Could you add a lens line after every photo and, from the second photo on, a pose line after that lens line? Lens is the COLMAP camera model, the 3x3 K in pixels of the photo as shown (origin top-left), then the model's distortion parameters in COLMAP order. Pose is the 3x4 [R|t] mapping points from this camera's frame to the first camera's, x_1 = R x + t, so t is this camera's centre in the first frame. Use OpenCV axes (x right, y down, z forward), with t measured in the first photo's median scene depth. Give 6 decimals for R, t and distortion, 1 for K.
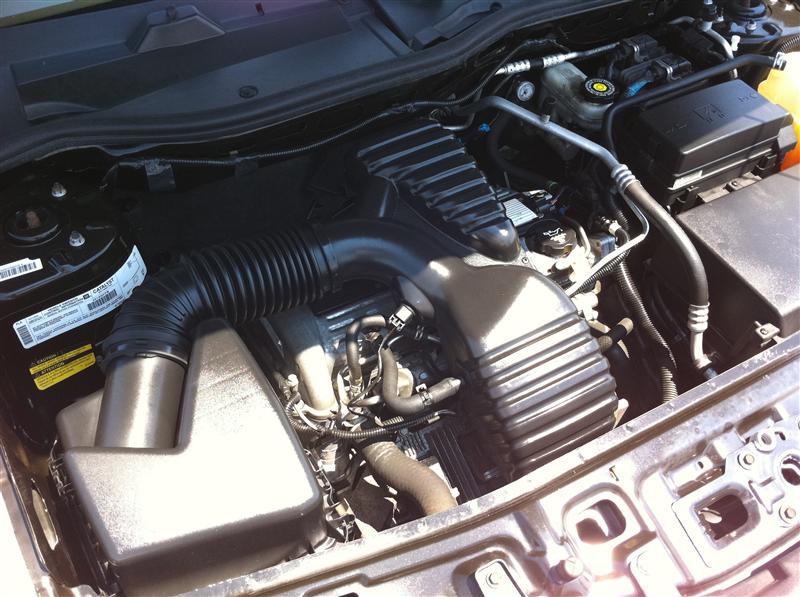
lens RADIAL K [[765.9, 0, 403.4], [0, 765.9, 300.6], [0, 0, 1]] dist [0.104757, -0.361904]
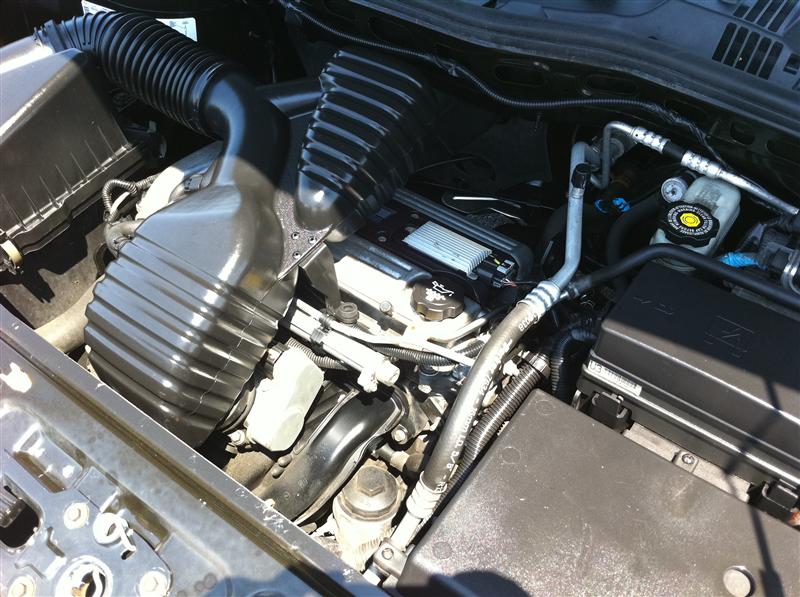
lens RADIAL K [[765.9, 0, 403.4], [0, 765.9, 300.6], [0, 0, 1]] dist [0.104757, -0.361904]
pose [[0.415045, 0.652164, -0.634365, 0.850864], [-0.684091, 0.683380, 0.254975, -0.316224], [0.599798, 0.328137, 0.729773, 0.538875]]
